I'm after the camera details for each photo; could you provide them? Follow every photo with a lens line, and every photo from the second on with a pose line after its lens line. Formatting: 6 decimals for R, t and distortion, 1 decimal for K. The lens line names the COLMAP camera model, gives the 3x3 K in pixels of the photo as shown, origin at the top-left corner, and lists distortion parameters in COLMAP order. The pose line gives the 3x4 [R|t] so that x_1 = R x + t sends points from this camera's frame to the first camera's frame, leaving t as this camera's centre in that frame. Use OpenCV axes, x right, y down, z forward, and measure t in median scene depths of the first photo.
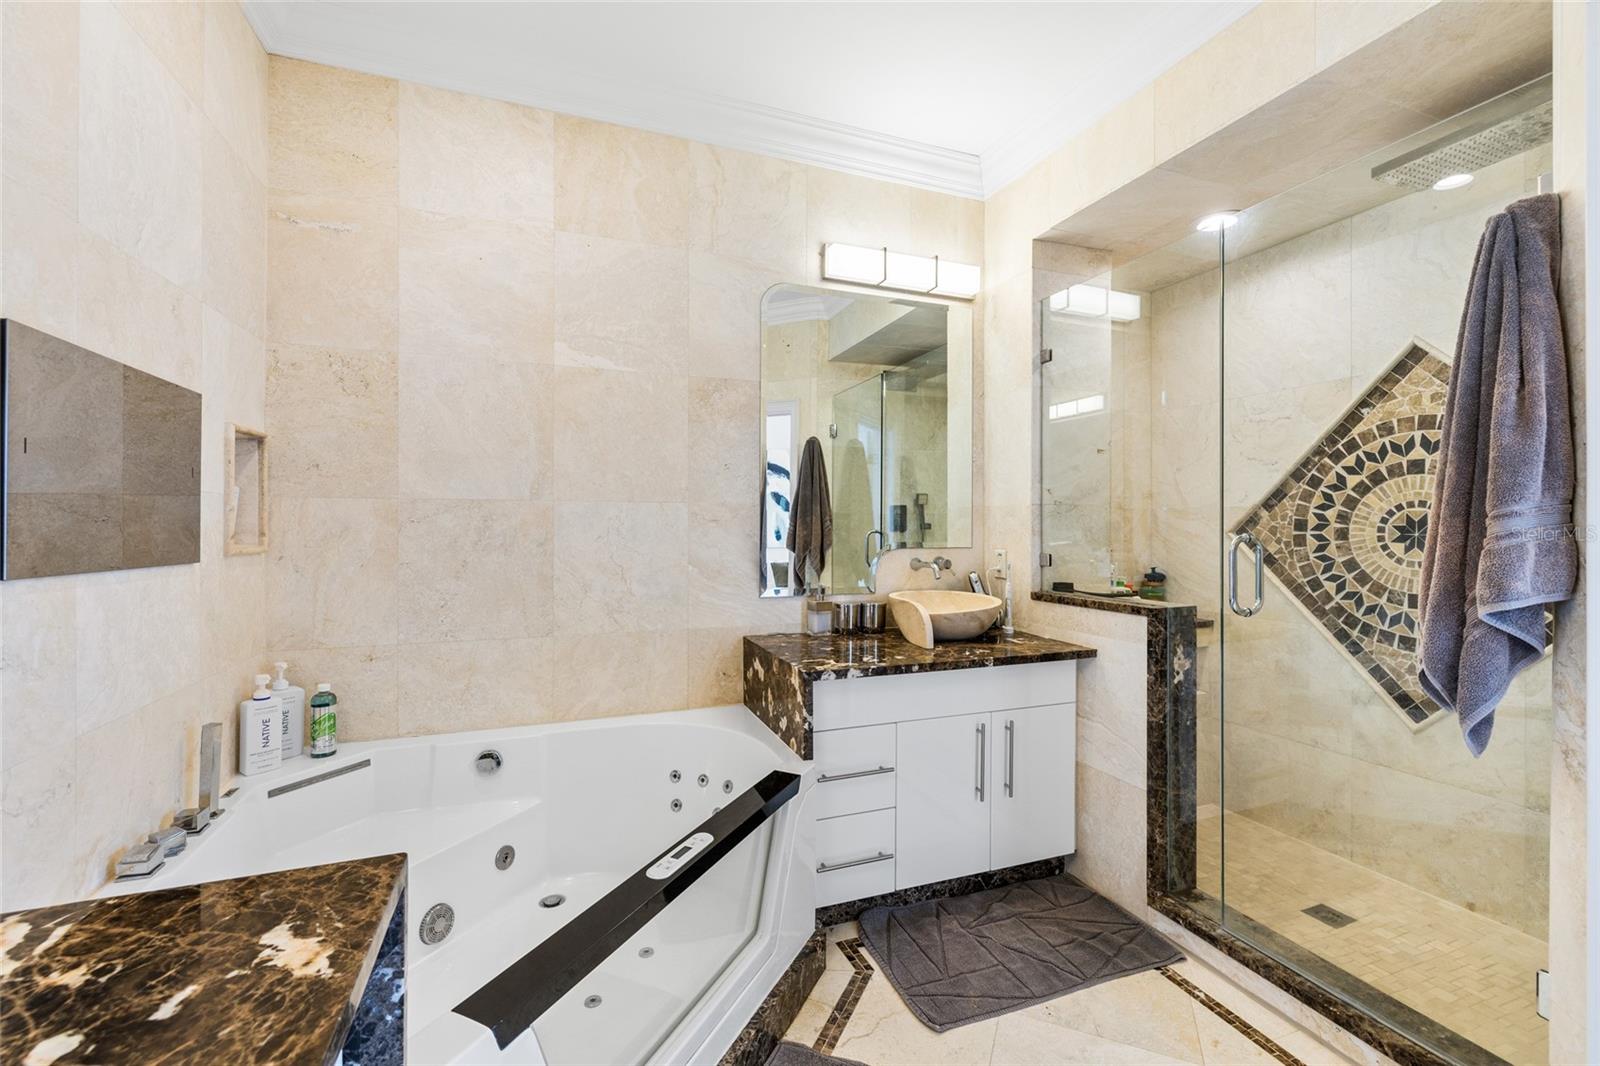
lens RADIAL K [[685.7, 0, 794.1], [0, 685.7, 532.2], [0, 0, 1]] dist [-0.002034, 0.000486]
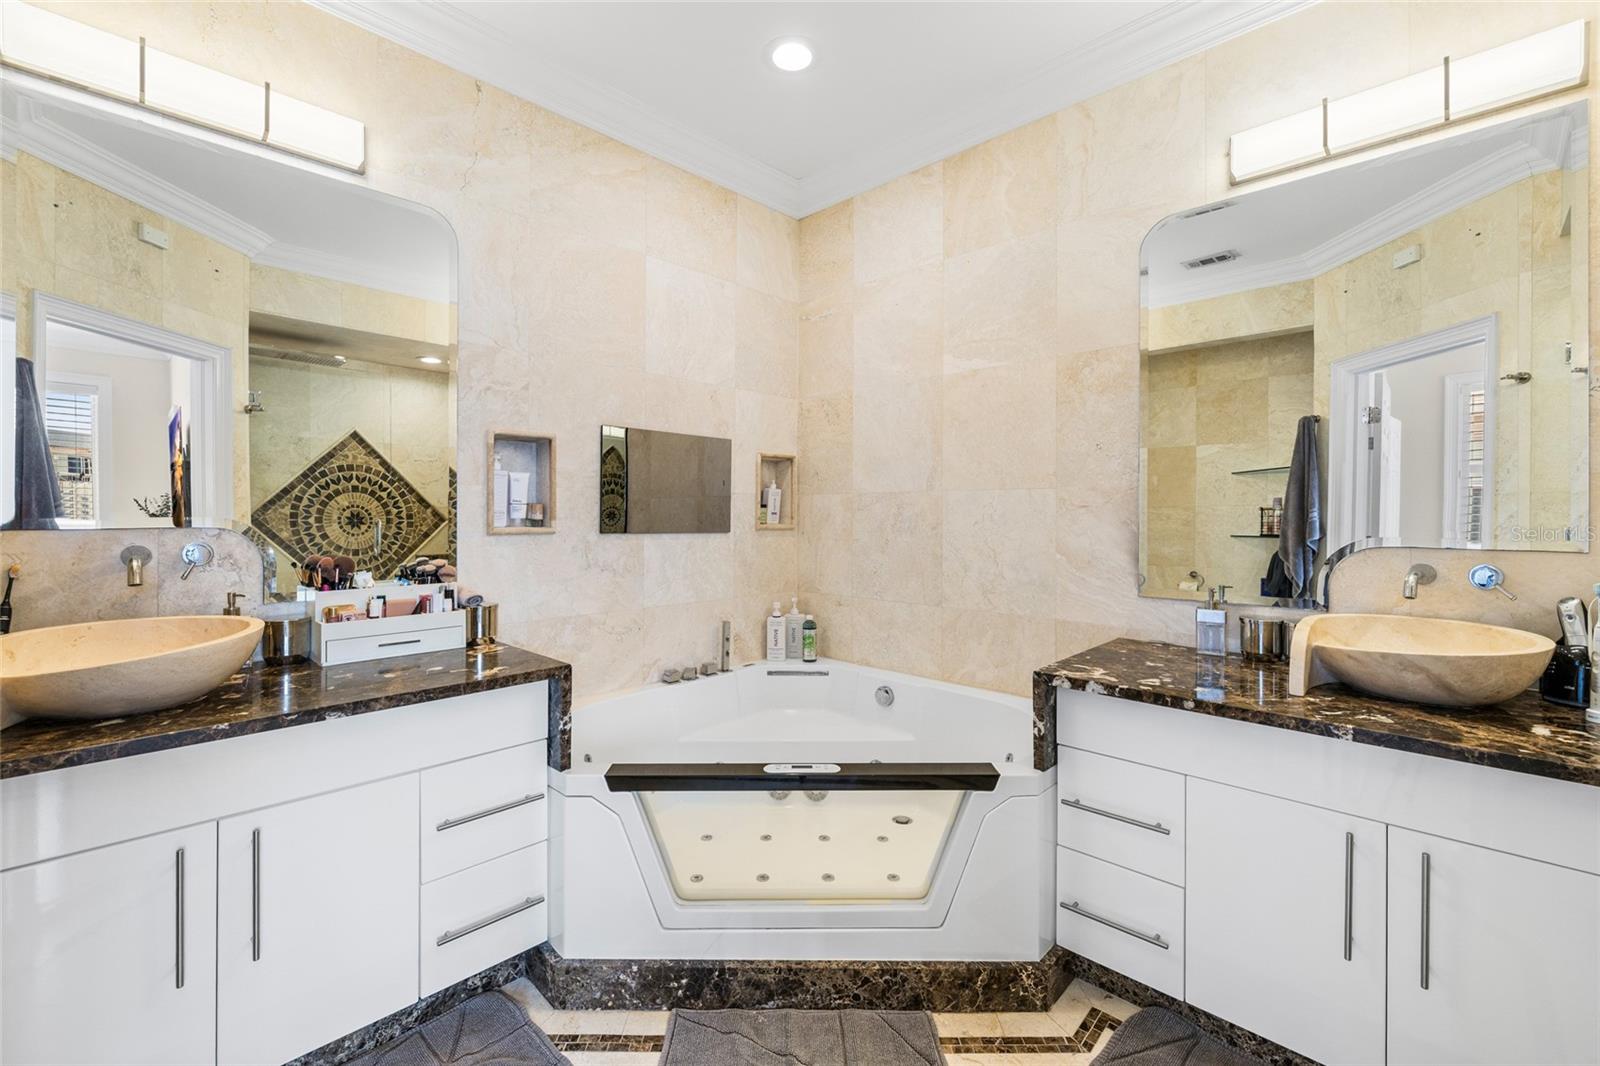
lens RADIAL K [[685.7, 0, 786.5], [0, 685.7, 520.6], [0, 0, 1]] dist [-0.002034, 0.000486]
pose [[0.406362, 0.007155, -0.913684, 0.634907], [-0.011719, 0.999928, 0.002618, 0.005054], [0.913637, 0.009644, 0.406416, 0.293171]]
